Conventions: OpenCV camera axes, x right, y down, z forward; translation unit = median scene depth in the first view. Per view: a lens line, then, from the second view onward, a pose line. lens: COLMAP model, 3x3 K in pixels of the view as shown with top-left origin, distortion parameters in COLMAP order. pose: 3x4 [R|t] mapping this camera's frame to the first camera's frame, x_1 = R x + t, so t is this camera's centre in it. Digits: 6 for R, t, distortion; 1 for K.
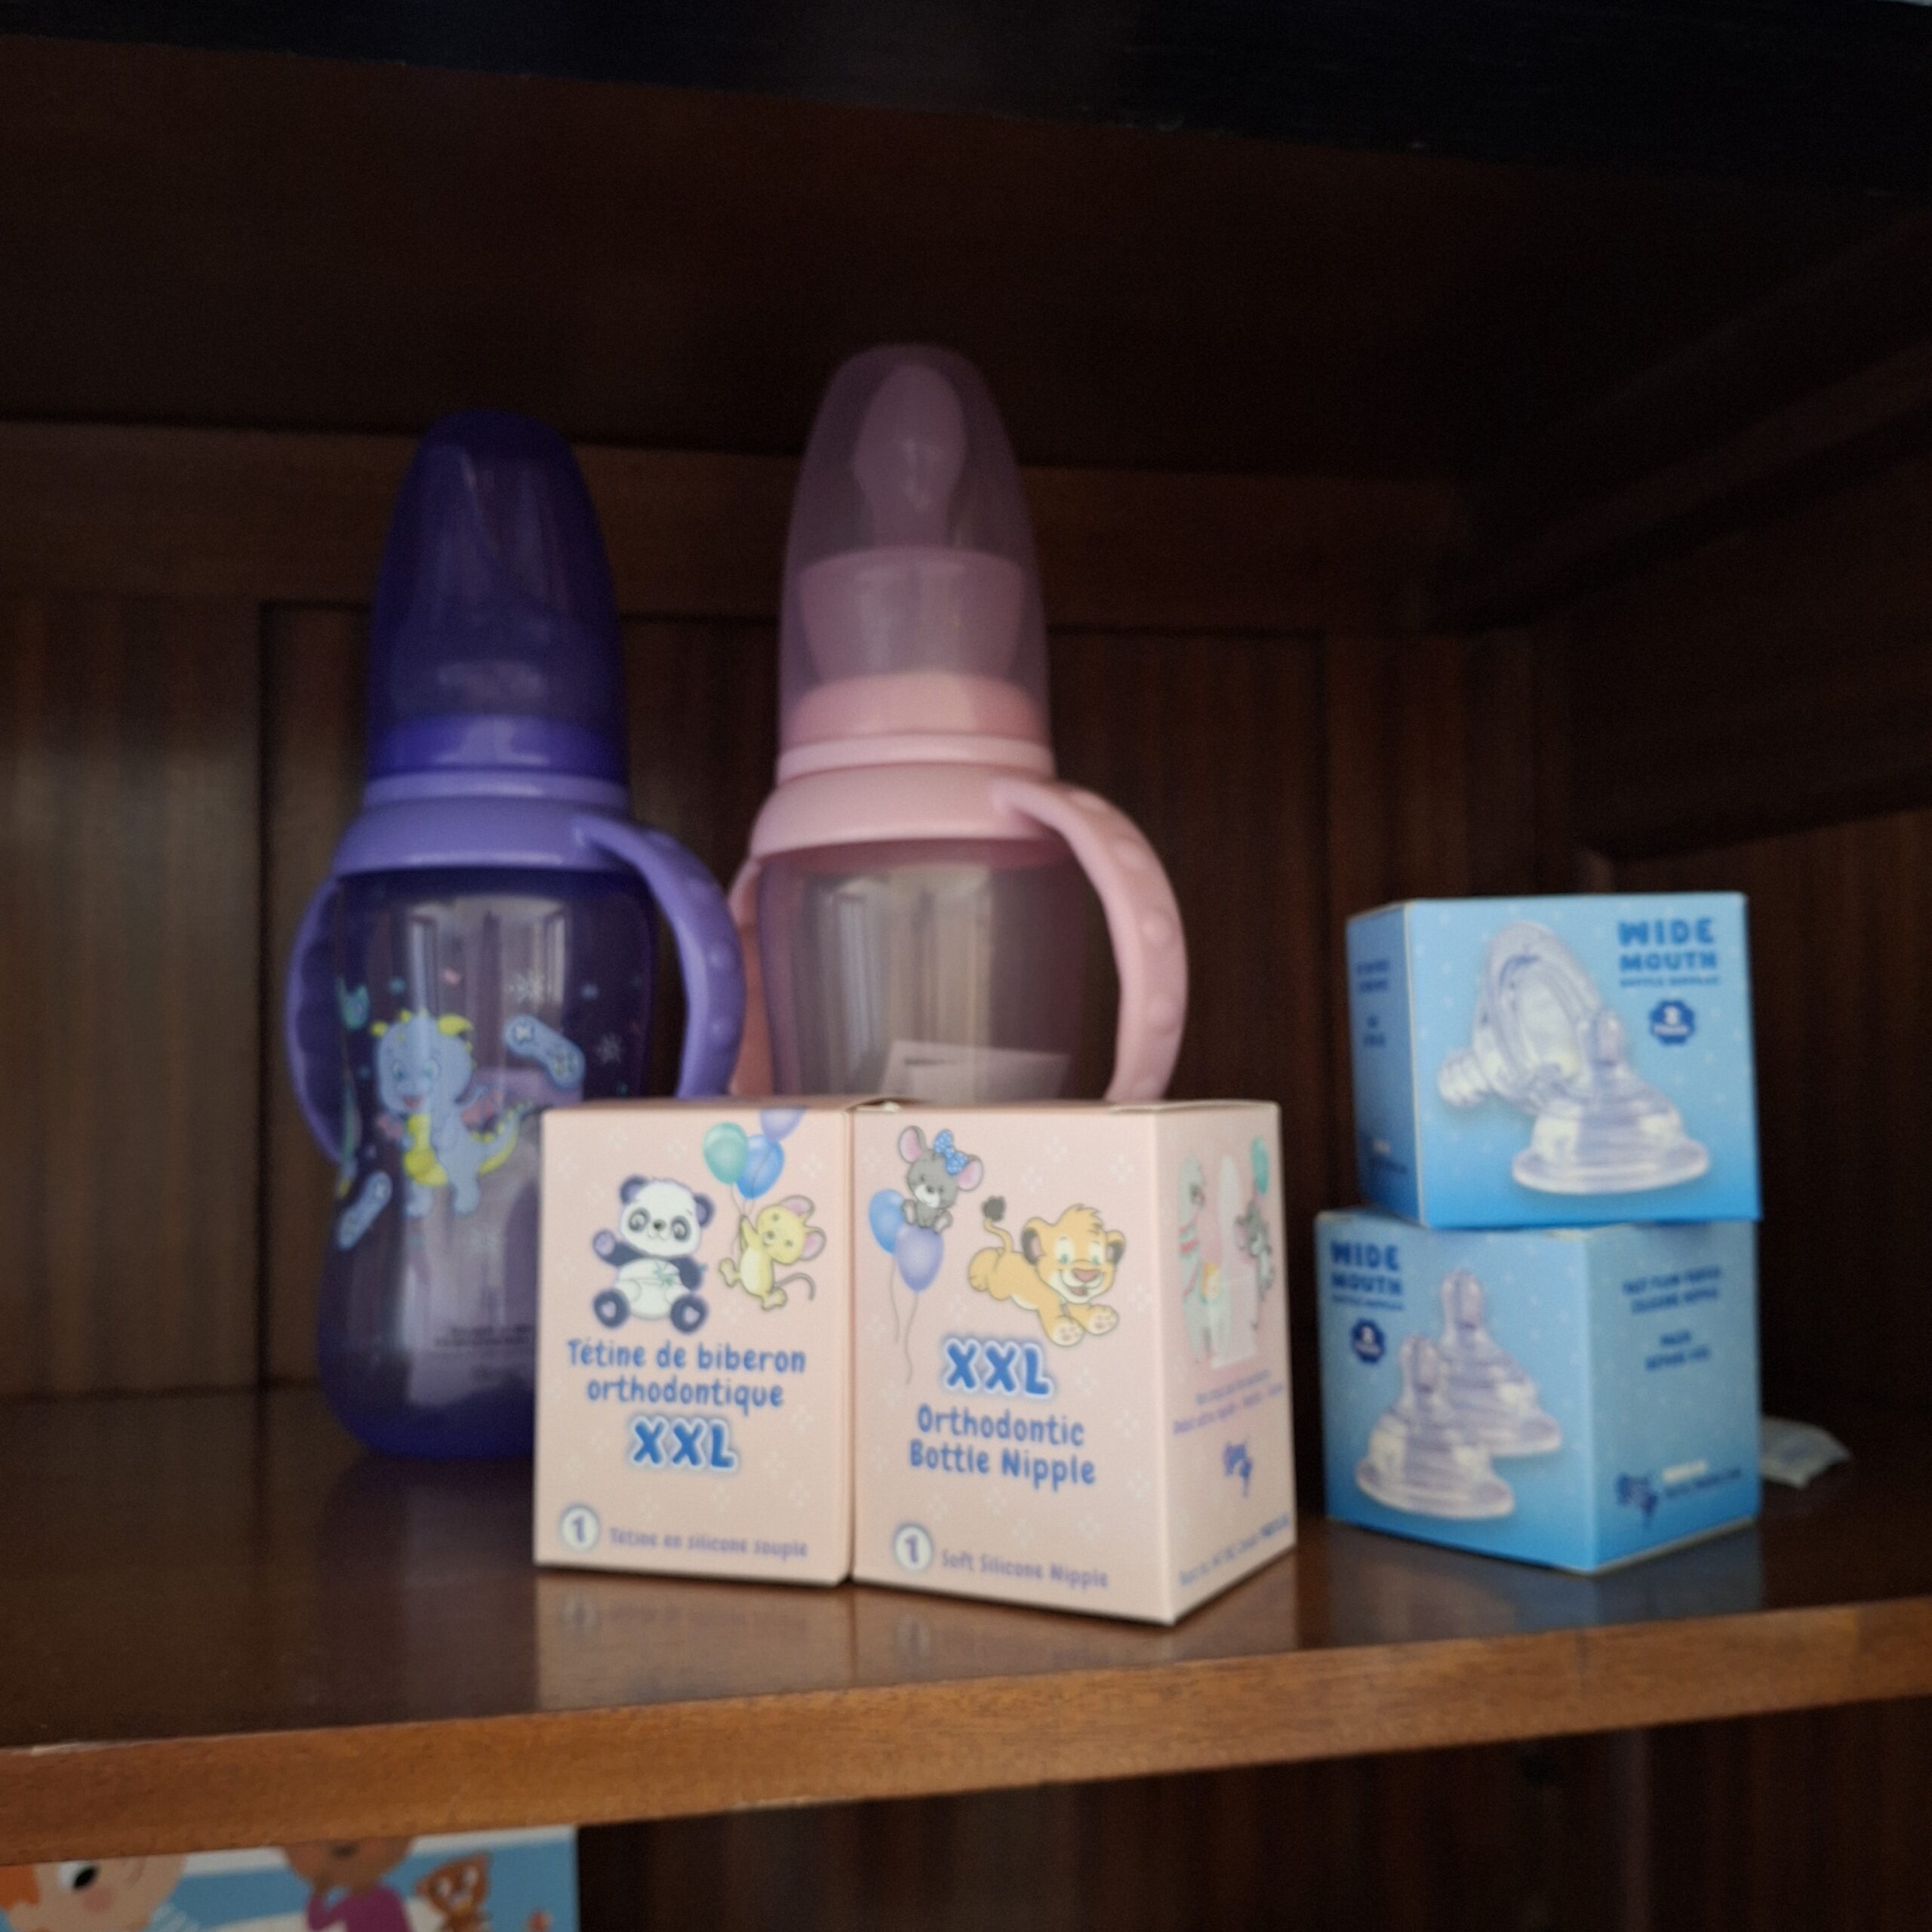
lens RADIAL K [[1900.7, 0, 939.8], [0, 1900.7, 968.4], [0, 0, 1]] dist [0.191920, -0.399318]
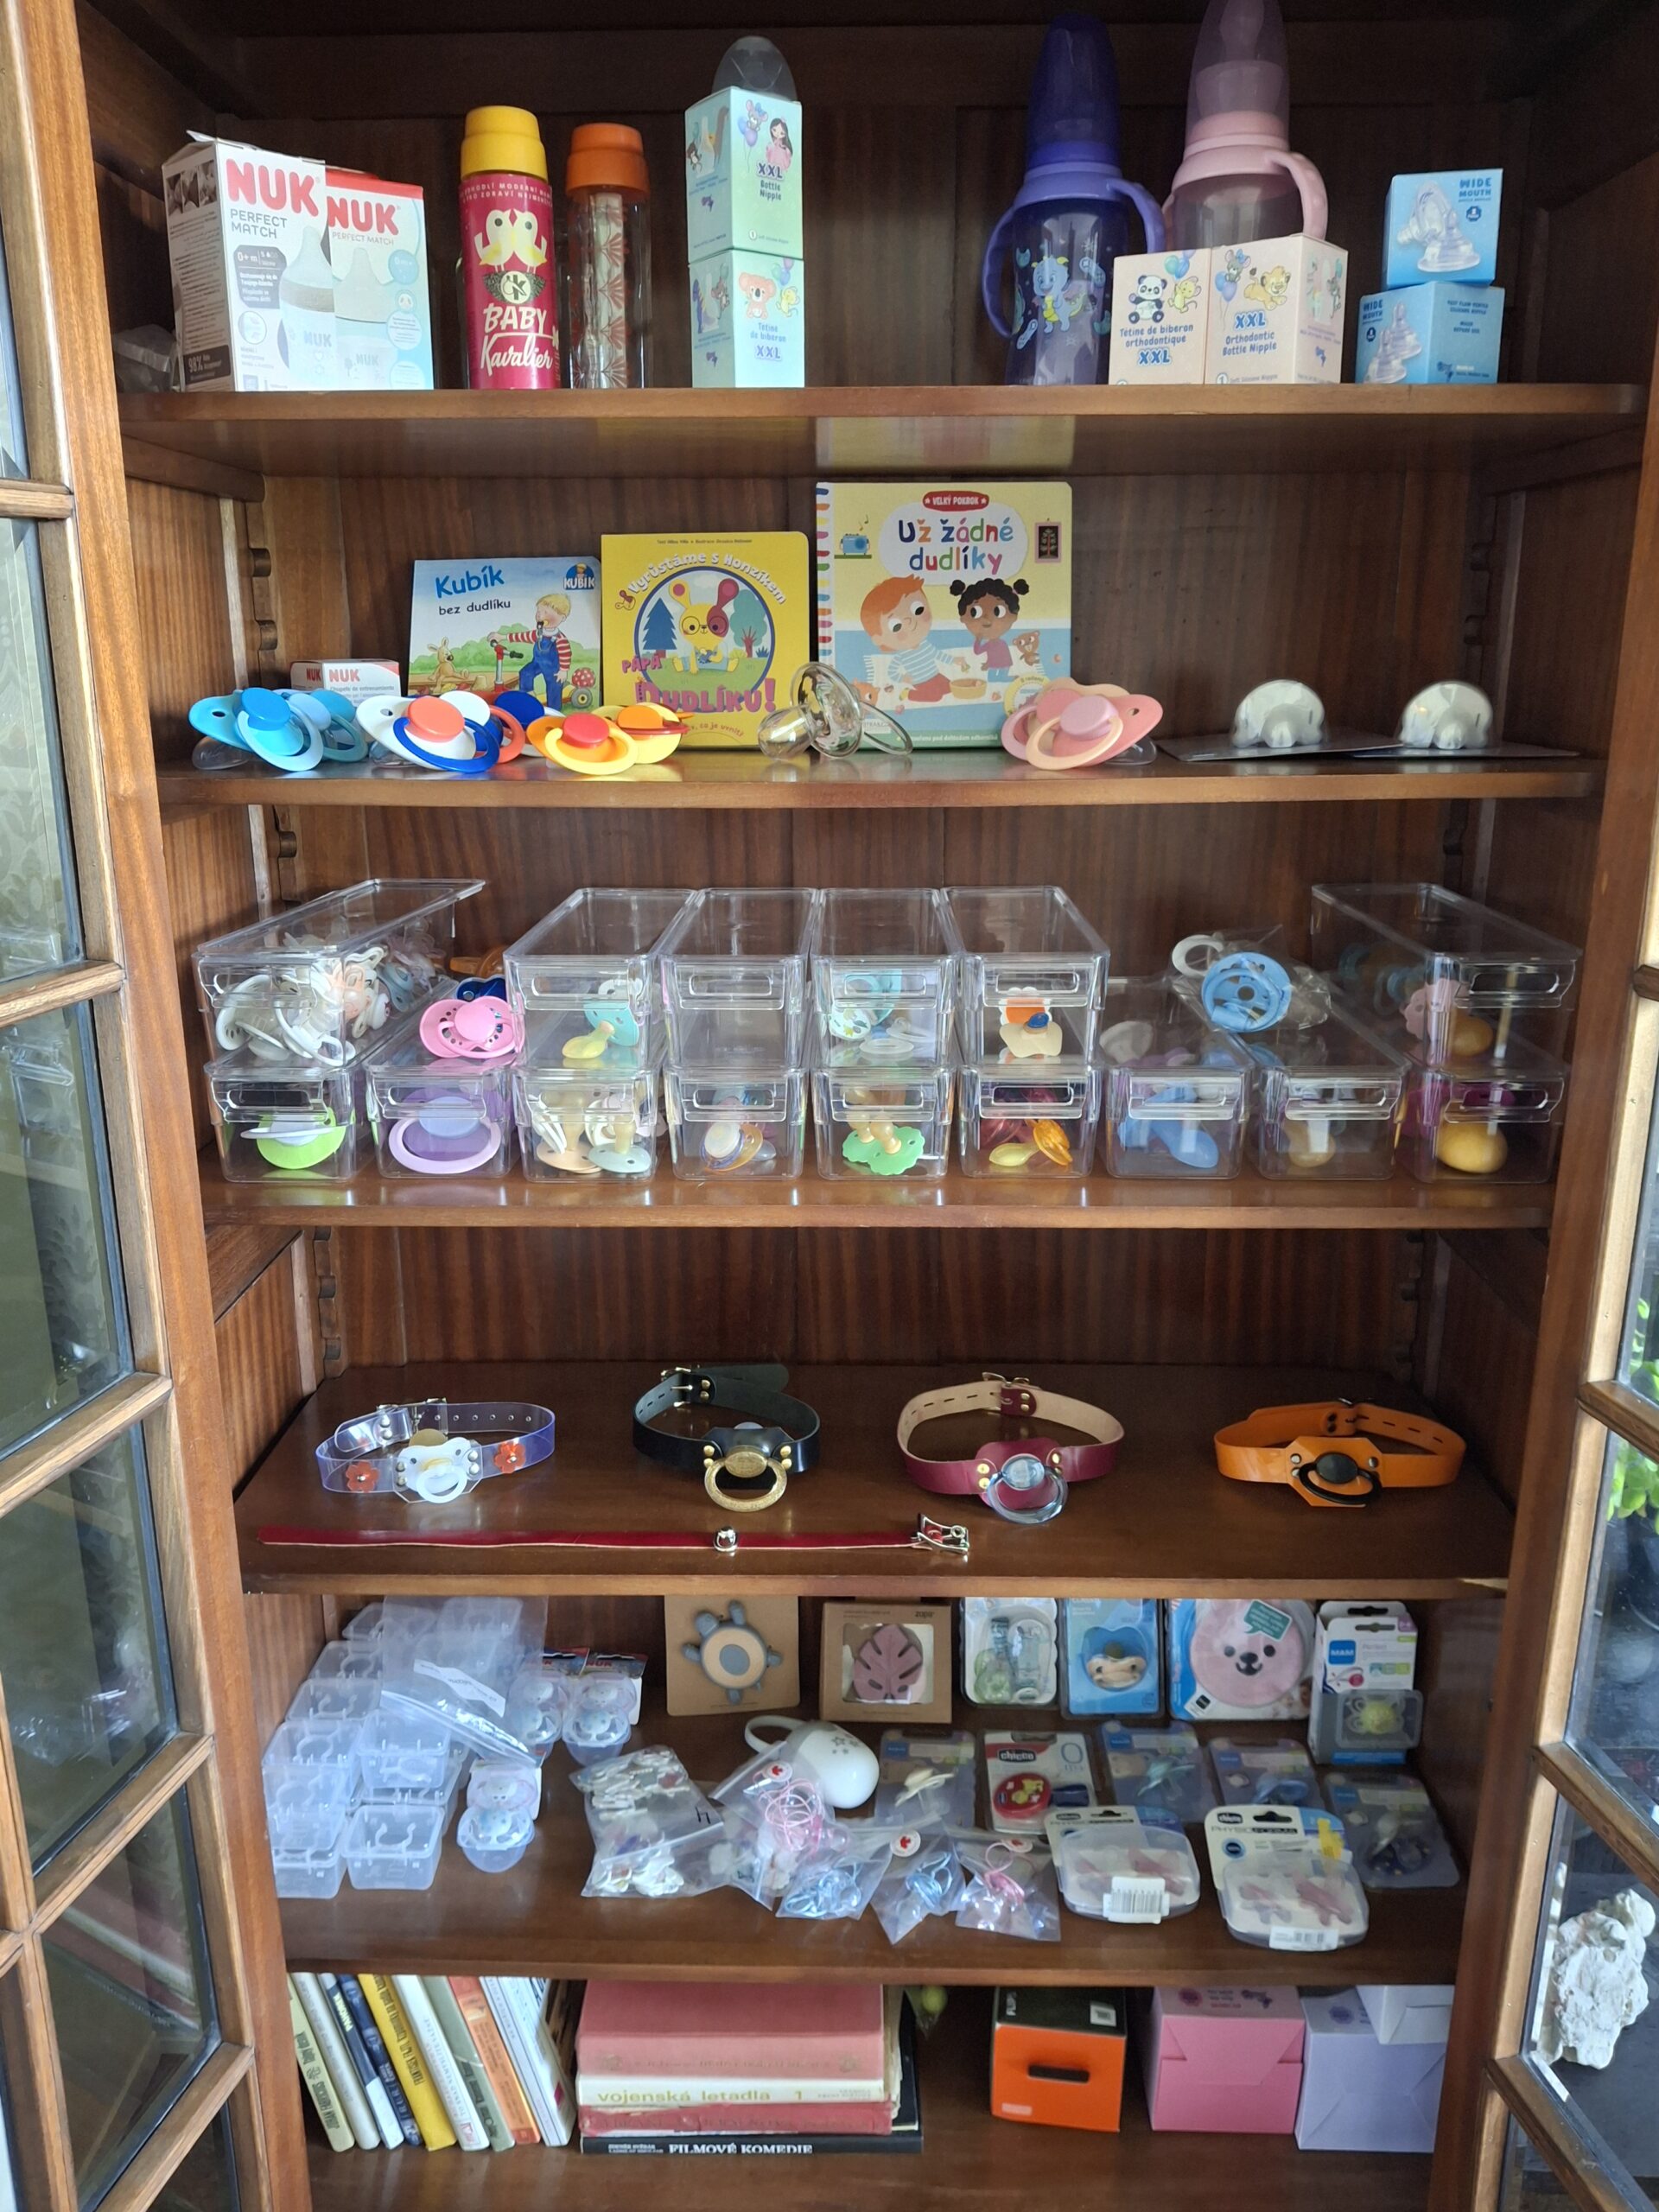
lens RADIAL K [[1646.3, 0, 829.5], [0, 1646.3, 1106.0], [0, 0, 1]] dist [0.046837, -0.110787]
pose [[0.975459, 0.070267, -0.208668, 0.009931], [0.001733, 0.945231, 0.326397, 0.535321], [0.220174, -0.318748, 0.921913, -2.228610]]
